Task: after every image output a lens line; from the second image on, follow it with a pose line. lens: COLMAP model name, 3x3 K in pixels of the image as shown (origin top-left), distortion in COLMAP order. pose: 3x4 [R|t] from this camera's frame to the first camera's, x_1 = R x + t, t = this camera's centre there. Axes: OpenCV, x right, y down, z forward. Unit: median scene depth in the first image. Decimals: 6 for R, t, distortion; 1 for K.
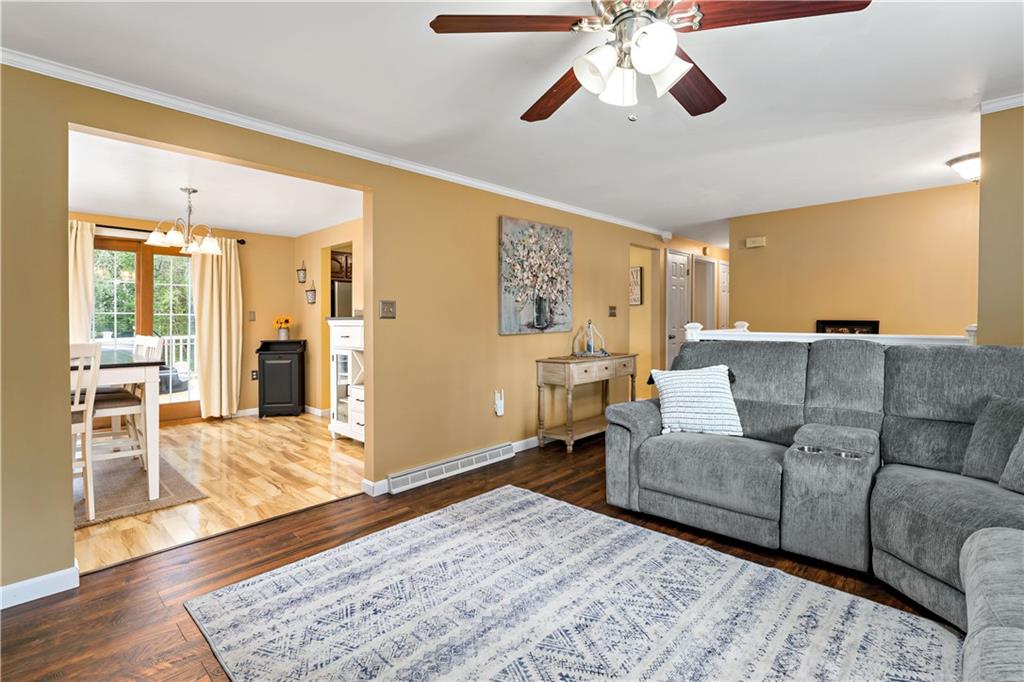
lens RADIAL K [[466.7, 0, 497.4], [0, 466.7, 320.8], [0, 0, 1]] dist [-0.000350, 0.000876]
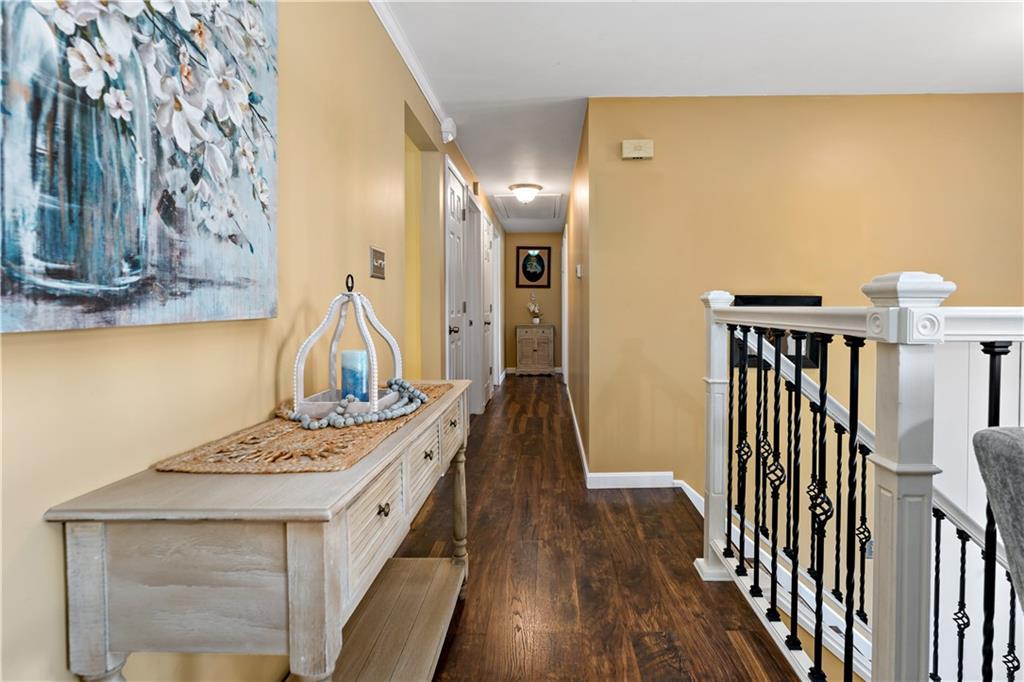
lens RADIAL K [[501.9, 0, 550.8], [0, 501.9, 324.0], [0, 0, 1]] dist [-0.012776, -0.000205]
pose [[0.710165, -0.019982, 0.703752, 0.140381], [-0.000187, 0.999592, 0.028570, 0.030837], [-0.704036, -0.020421, 0.709871, 1.266860]]
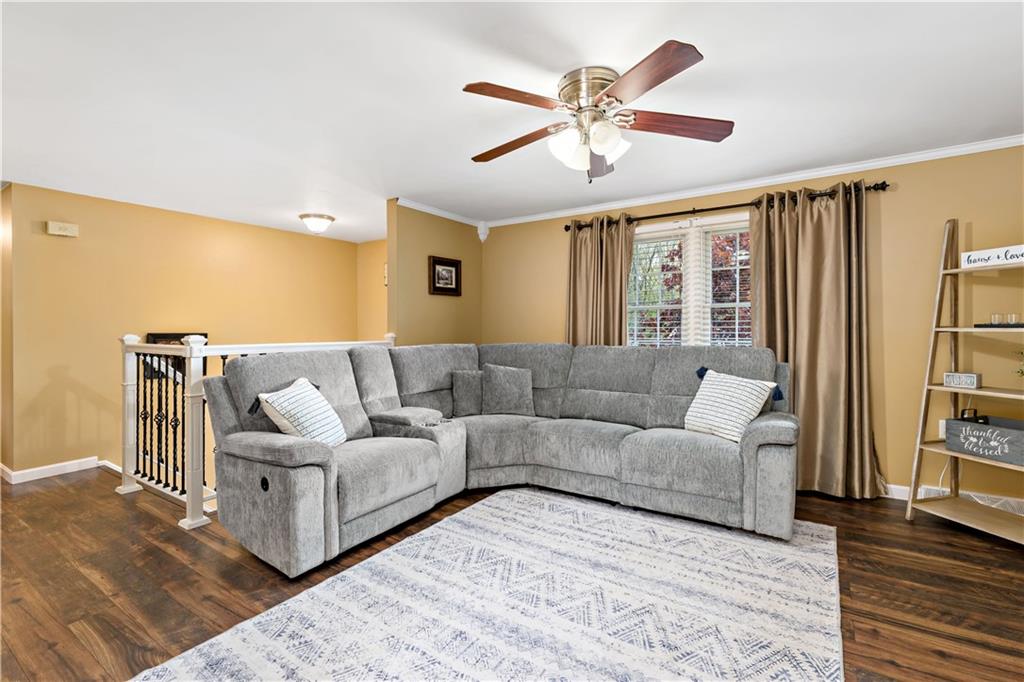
lens RADIAL K [[466.7, 0, 503.7], [0, 466.7, 327.8], [0, 0, 1]] dist [-0.000350, 0.000876]
pose [[-0.175694, 0.012704, 0.984363, -0.587171], [0.008933, 0.999896, -0.011310, 0.006943], [-0.984404, 0.006806, -0.175789, 0.843913]]
